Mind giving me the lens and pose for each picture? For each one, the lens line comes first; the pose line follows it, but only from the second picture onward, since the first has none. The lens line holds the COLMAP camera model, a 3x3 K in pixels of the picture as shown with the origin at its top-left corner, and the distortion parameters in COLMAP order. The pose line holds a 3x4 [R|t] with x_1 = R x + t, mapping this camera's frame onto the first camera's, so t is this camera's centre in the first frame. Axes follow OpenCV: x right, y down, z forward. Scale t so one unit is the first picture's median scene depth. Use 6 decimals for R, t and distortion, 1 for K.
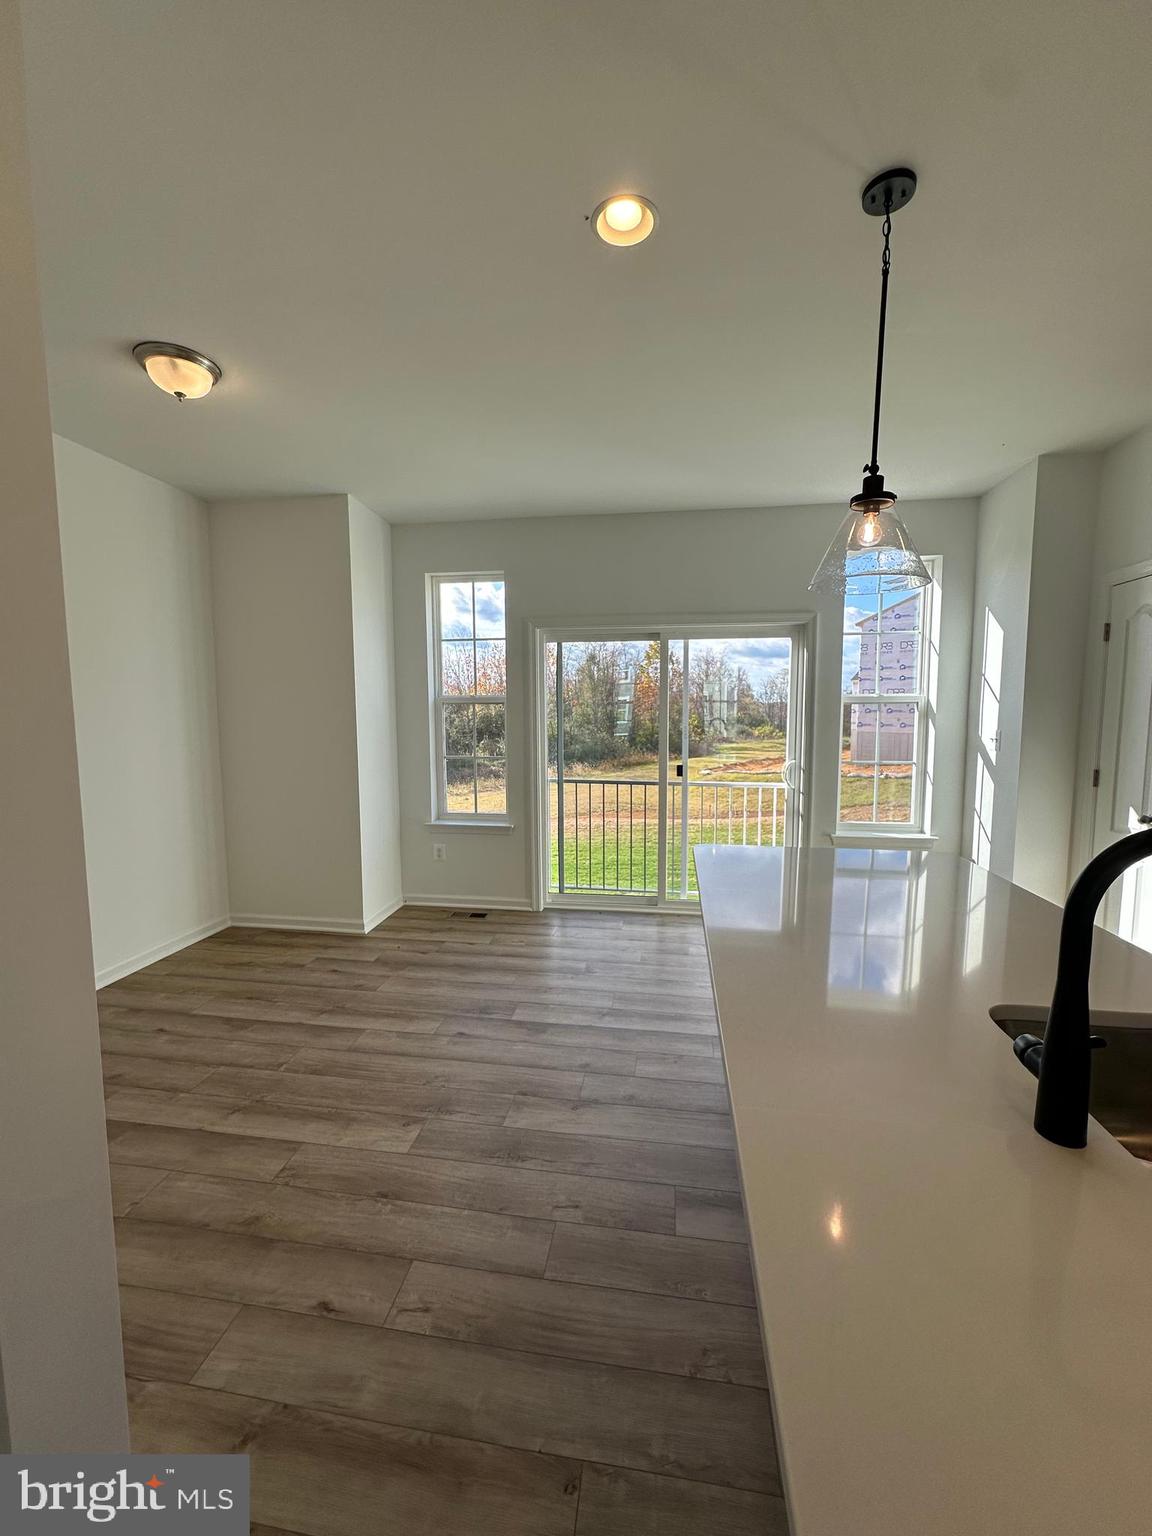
lens RADIAL K [[614.9, 0, 581.3], [0, 614.9, 768.7], [0, 0, 1]] dist [-0.002568, 0.000999]
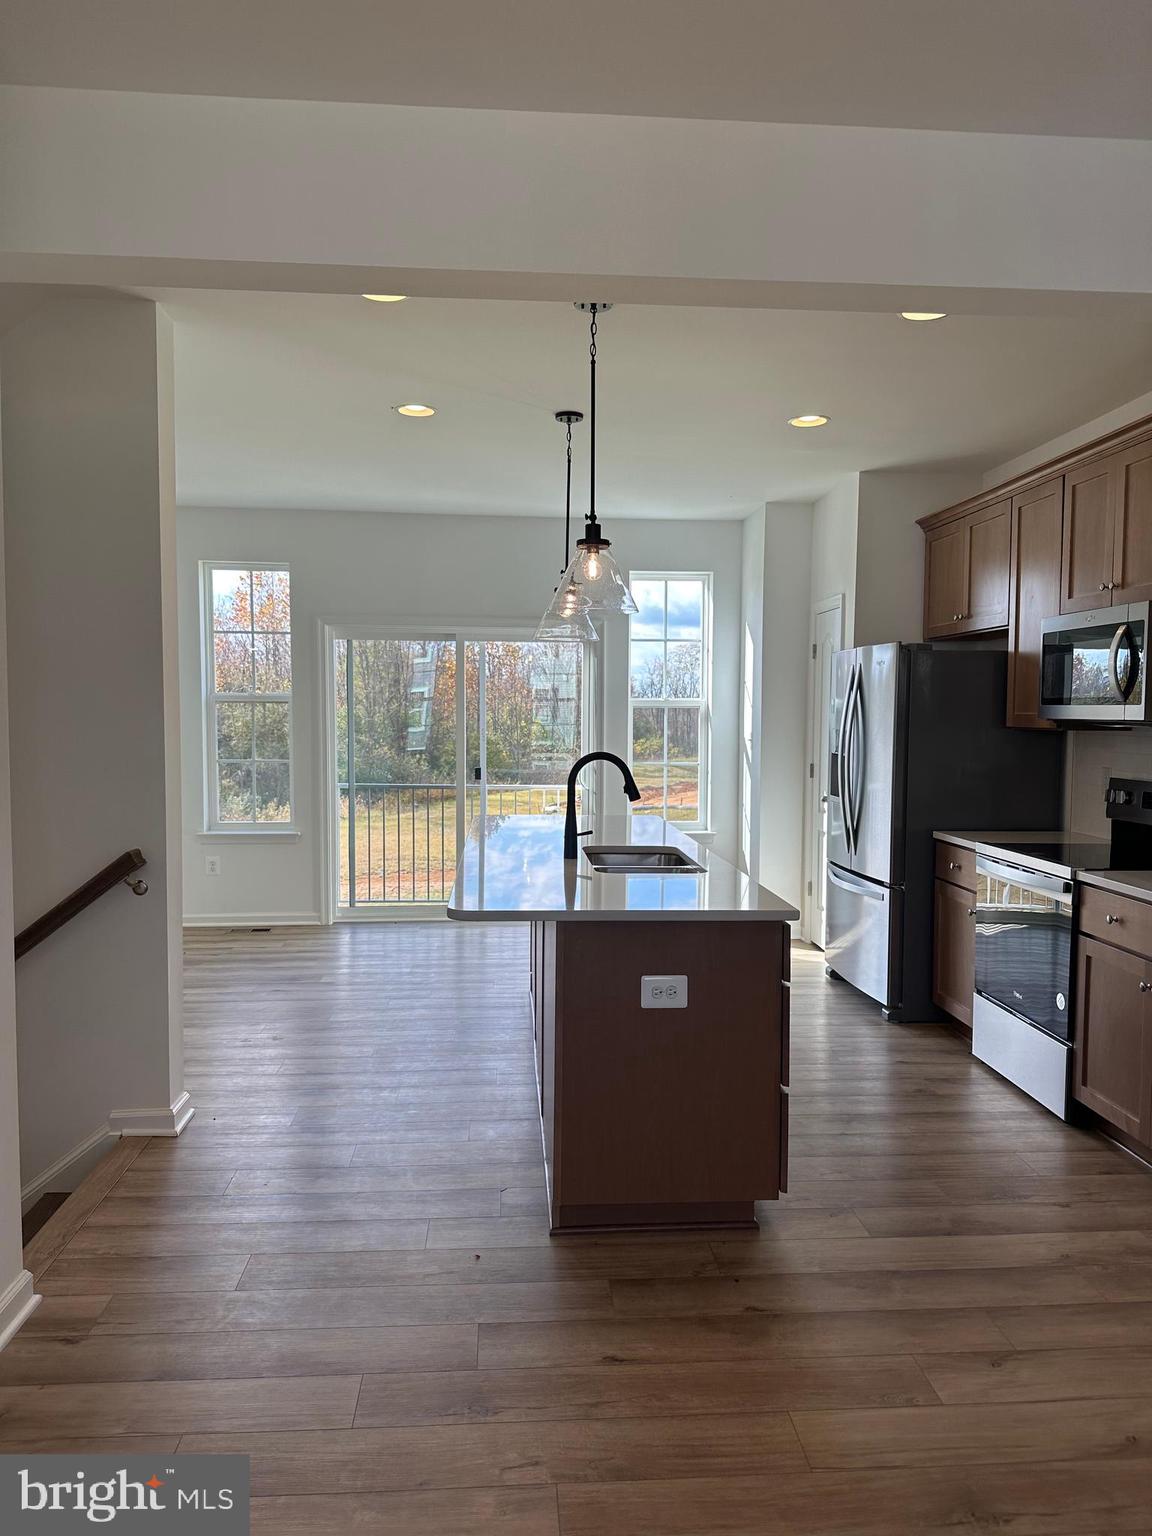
lens RADIAL K [[1077.9, 0, 573.7], [0, 1077.9, 768.9], [0, 0, 1]] dist [0.054206, -0.037947]
pose [[0.977978, -0.003597, 0.208679, -0.067177], [0.012023, 0.999162, -0.039121, 0.091480], [-0.208363, 0.040769, 0.977201, -0.995227]]
